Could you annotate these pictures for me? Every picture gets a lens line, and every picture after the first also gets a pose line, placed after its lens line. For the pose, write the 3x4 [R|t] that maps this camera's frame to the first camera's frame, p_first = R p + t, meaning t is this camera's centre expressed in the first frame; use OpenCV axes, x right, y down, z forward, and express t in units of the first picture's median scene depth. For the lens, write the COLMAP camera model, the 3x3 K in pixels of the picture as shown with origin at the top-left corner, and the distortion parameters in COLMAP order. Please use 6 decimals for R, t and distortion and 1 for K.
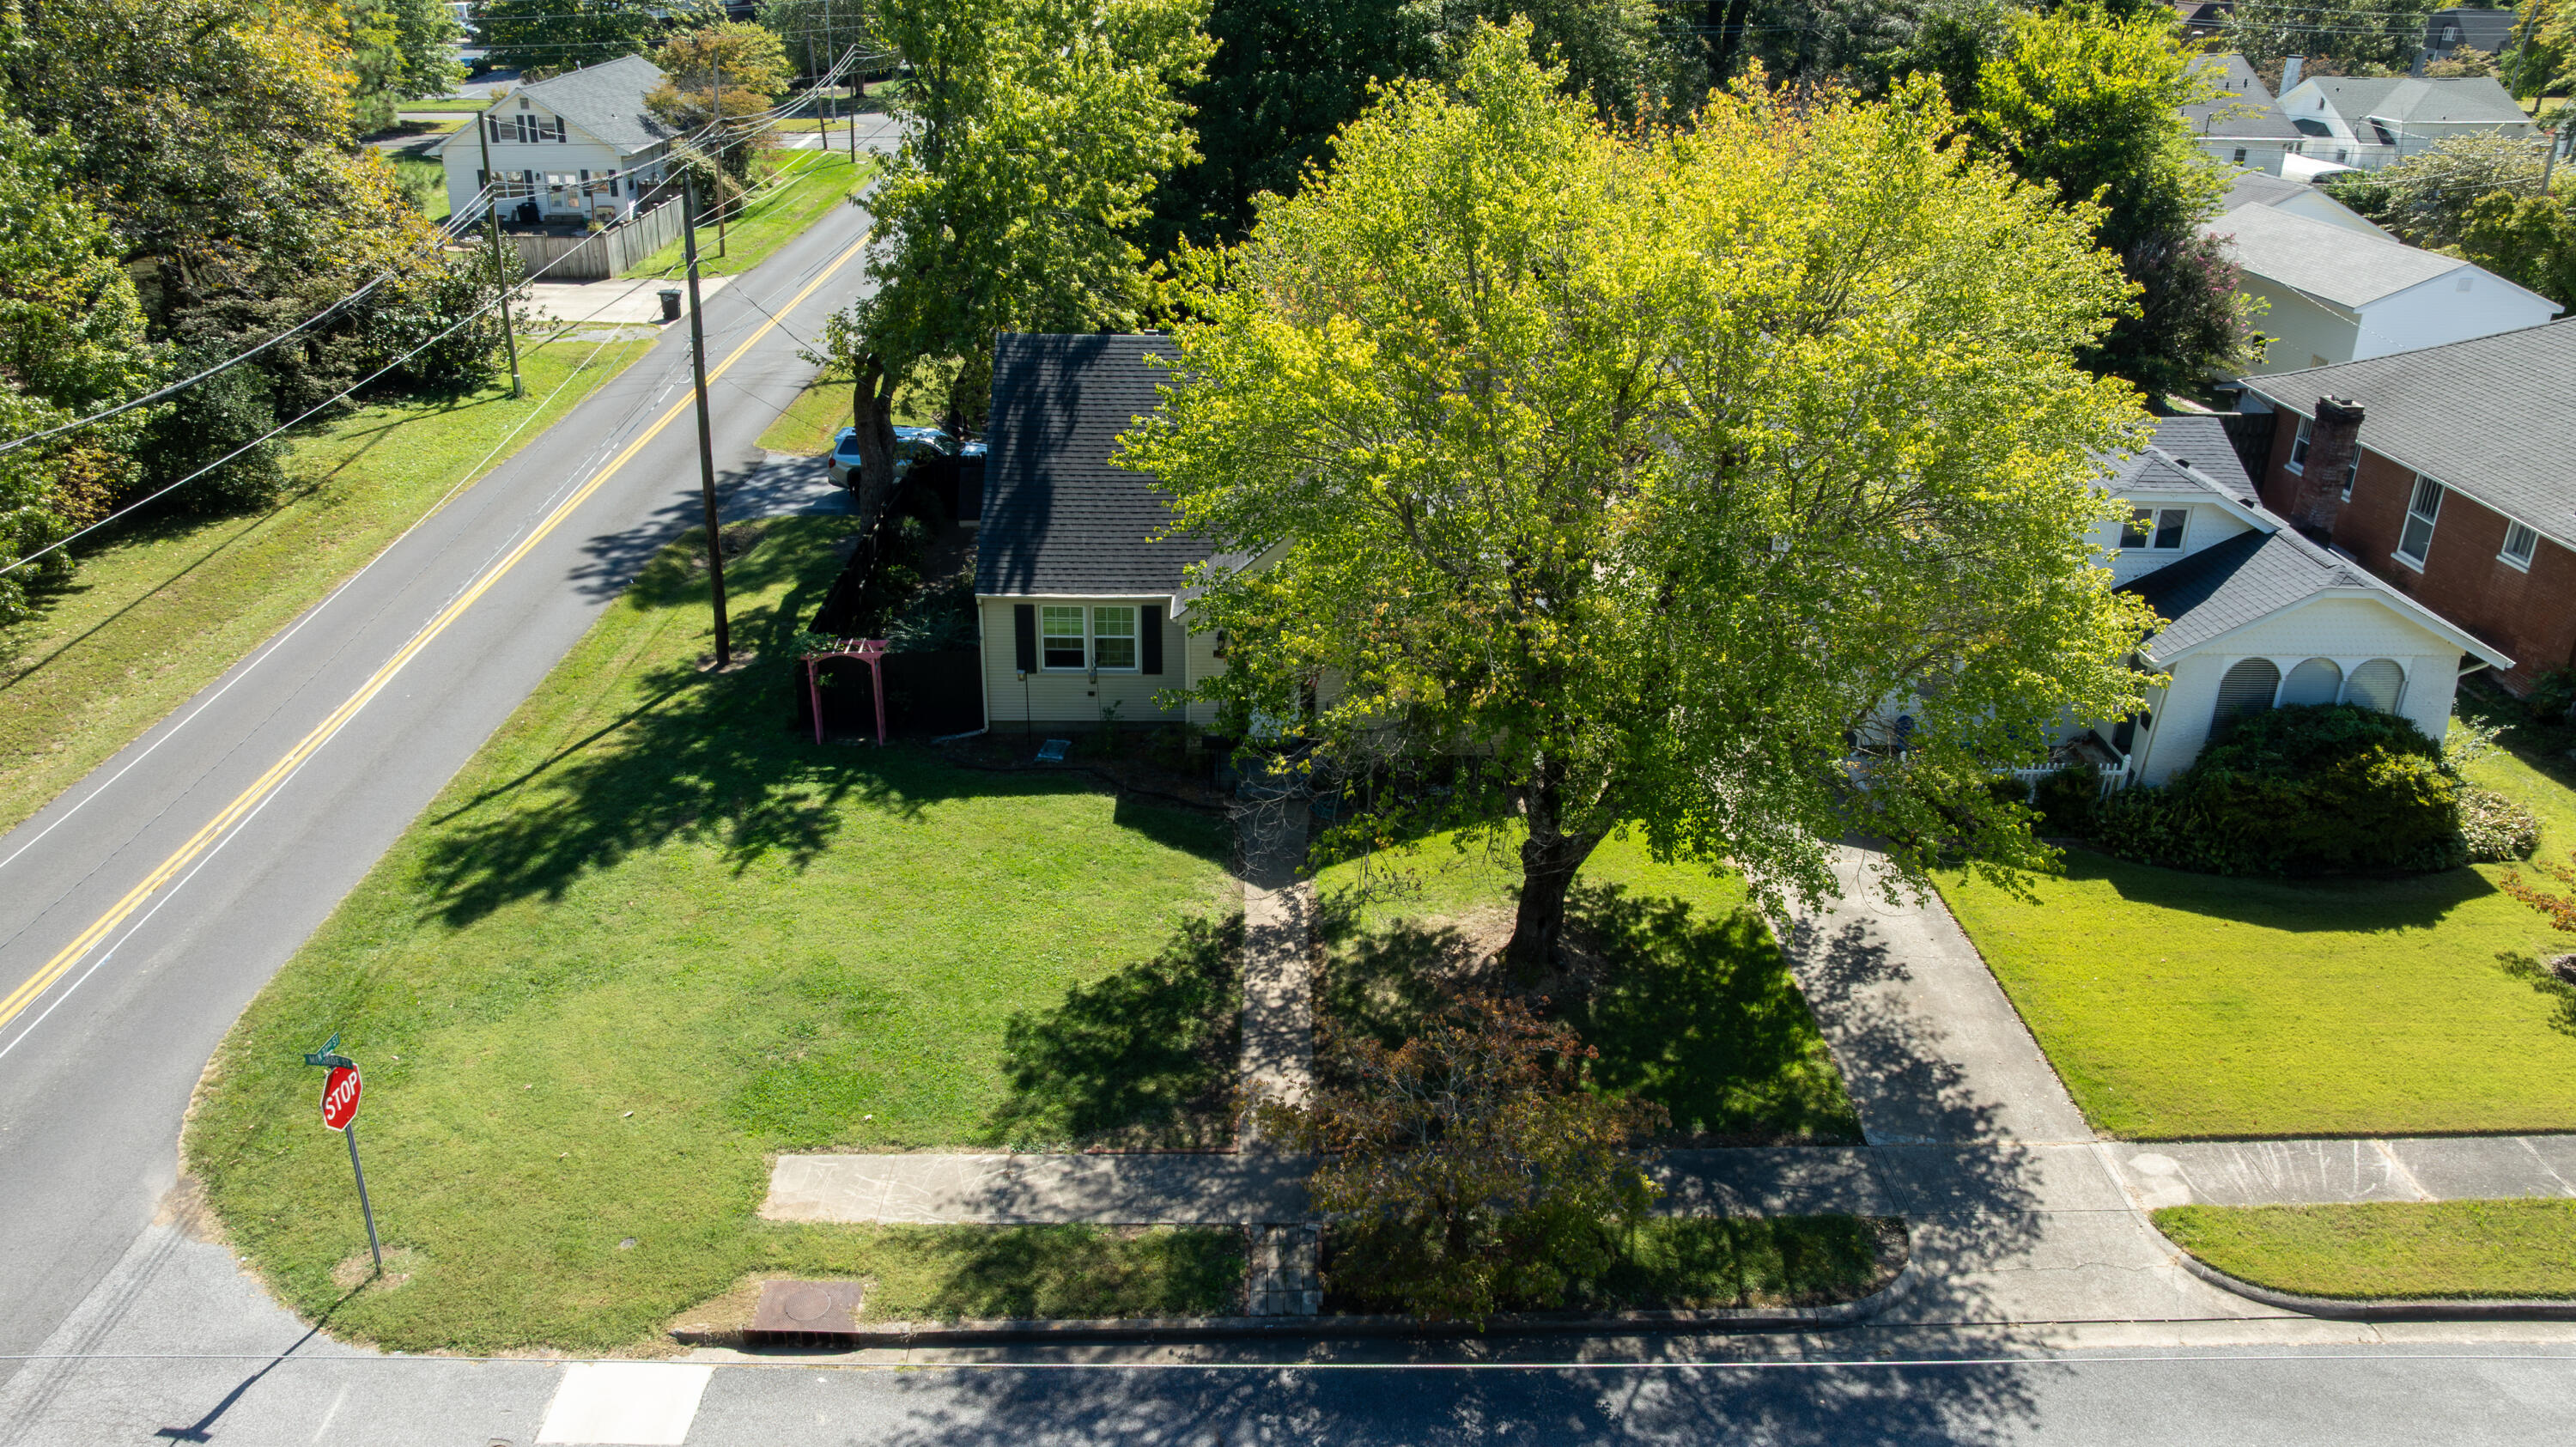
lens RADIAL K [[1883.8, 0, 1288.0], [0, 1883.8, 723.5], [0, 0, 1]] dist [0.008850, 0.038507]
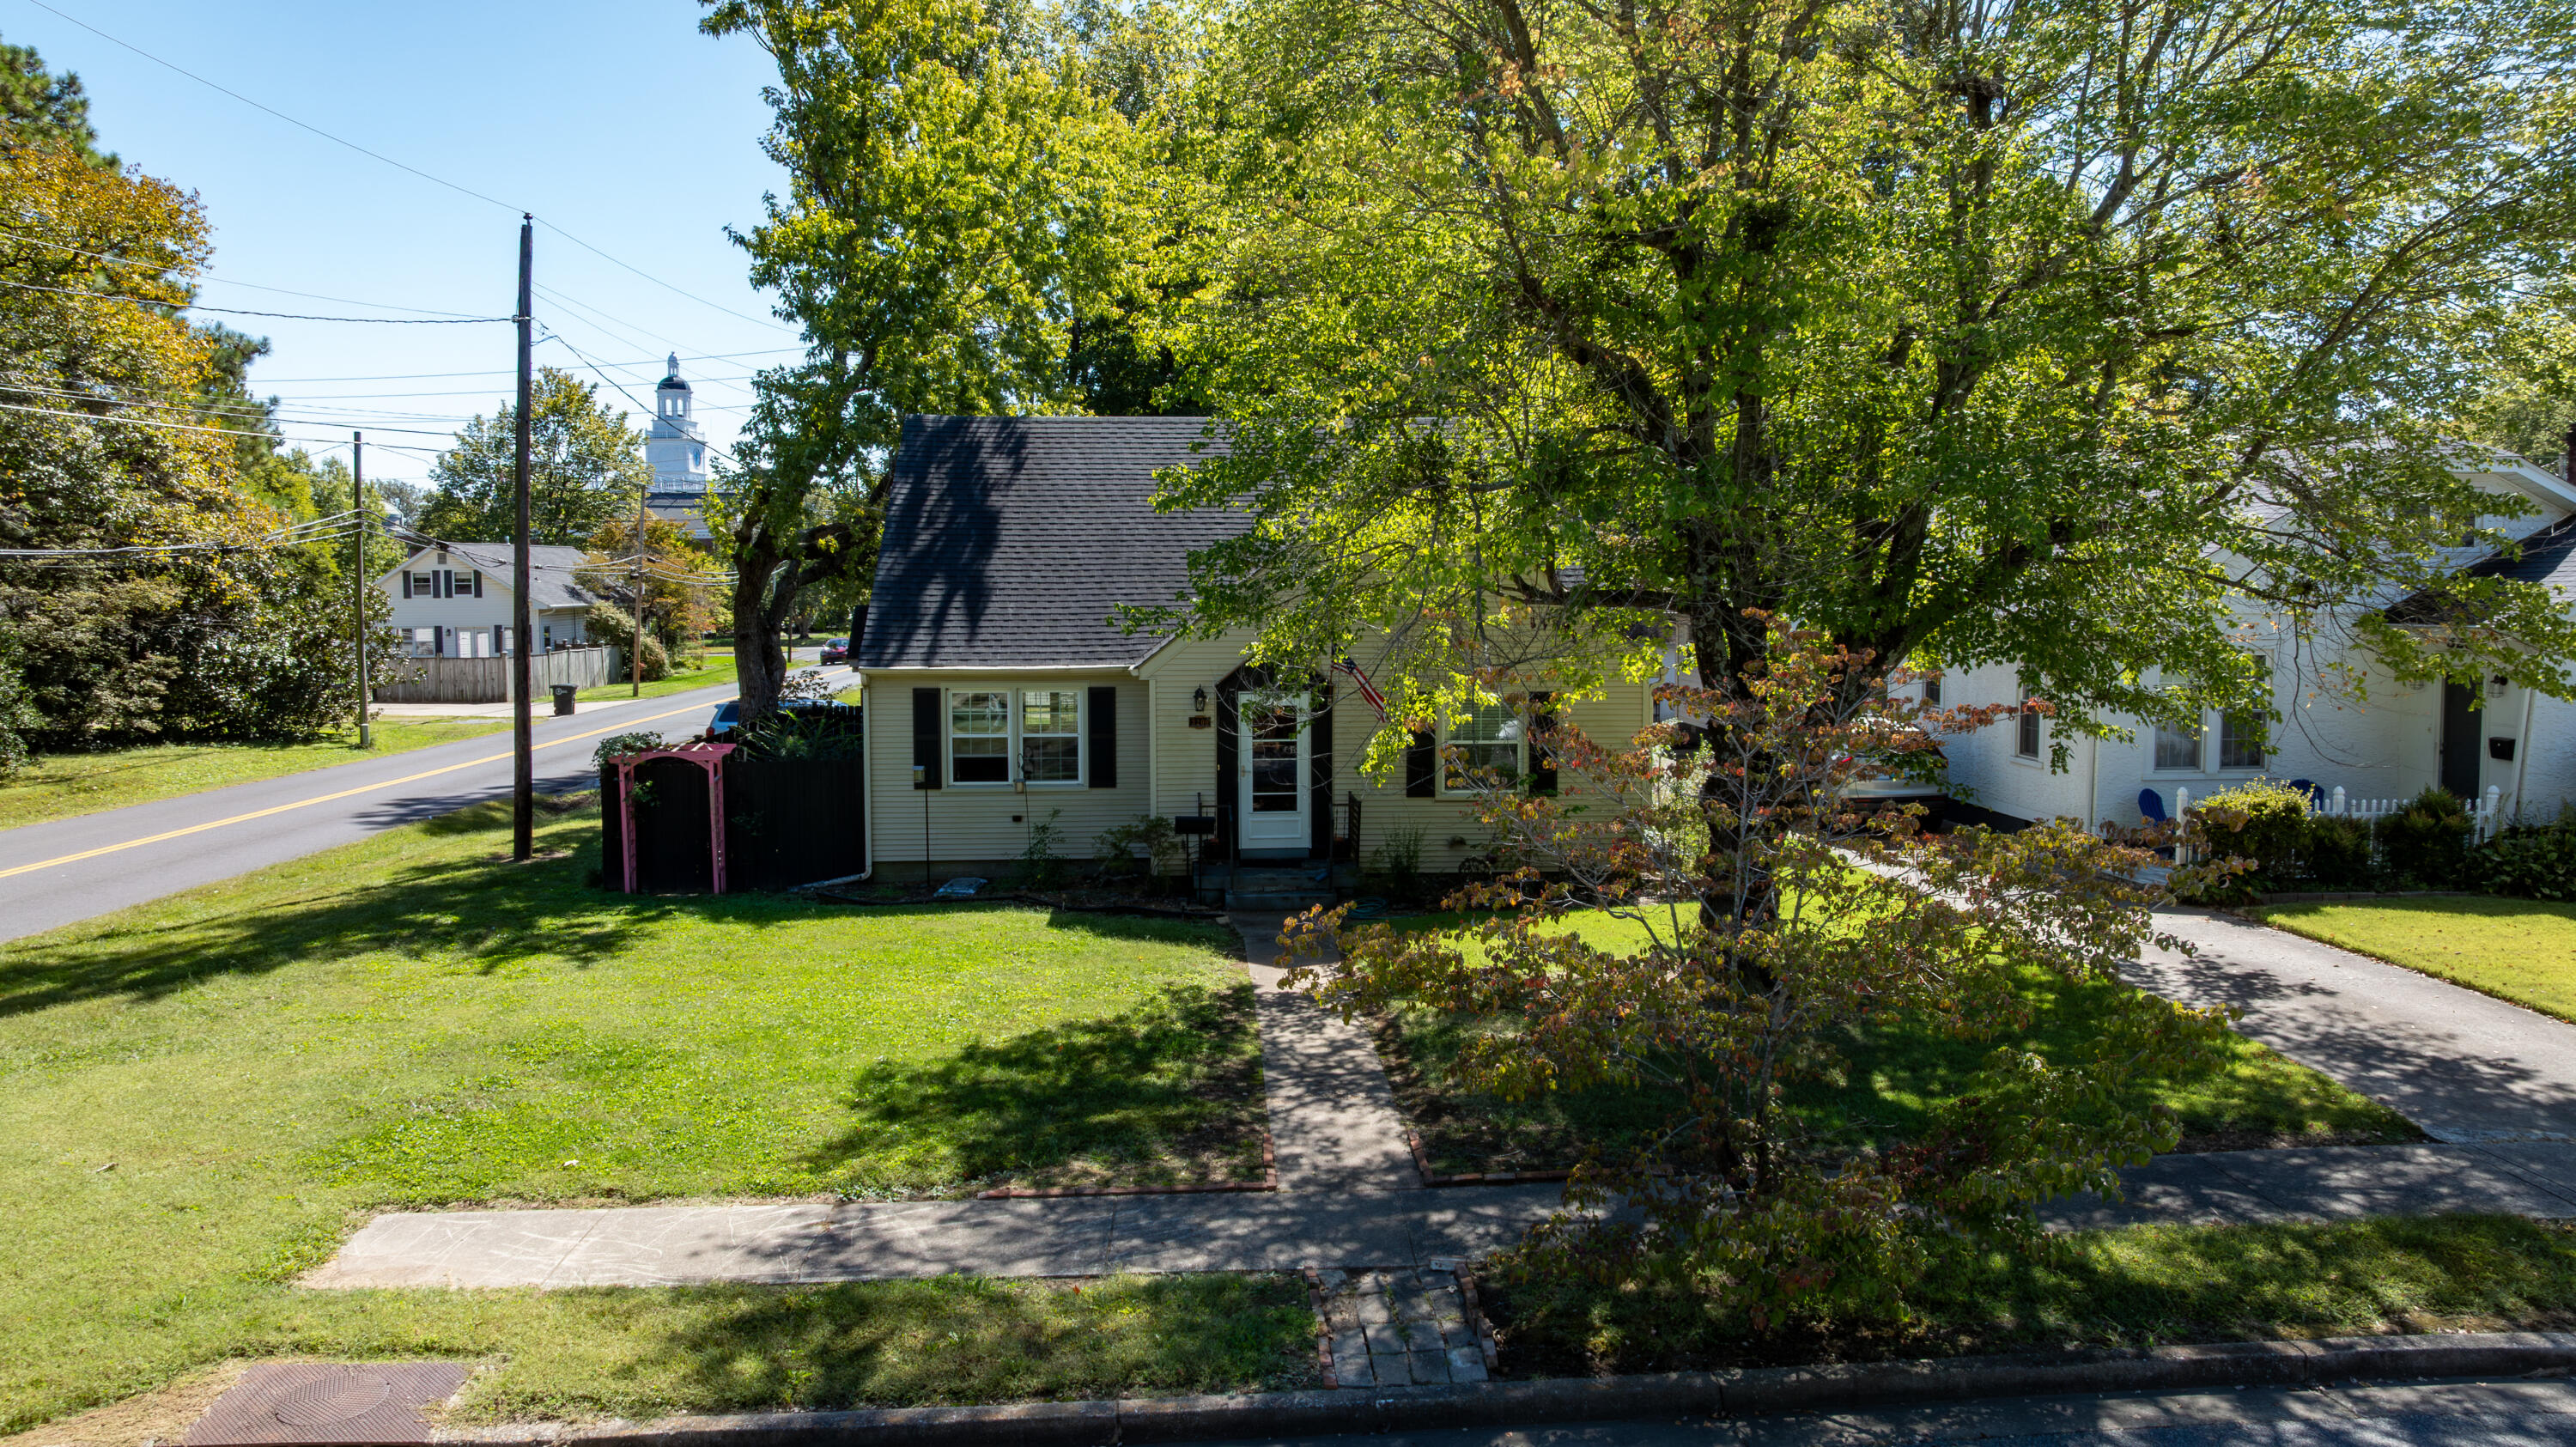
lens RADIAL K [[1805.5, 0, 1288.0], [0, 1805.5, 723.5], [0, 0, 1]] dist [-0.006470, 0.024235]
pose [[0.998859, -0.022255, 0.042262, -0.039858], [0.035733, 0.935318, -0.352000, 0.266225], [-0.031695, 0.353108, 0.935046, 0.458830]]
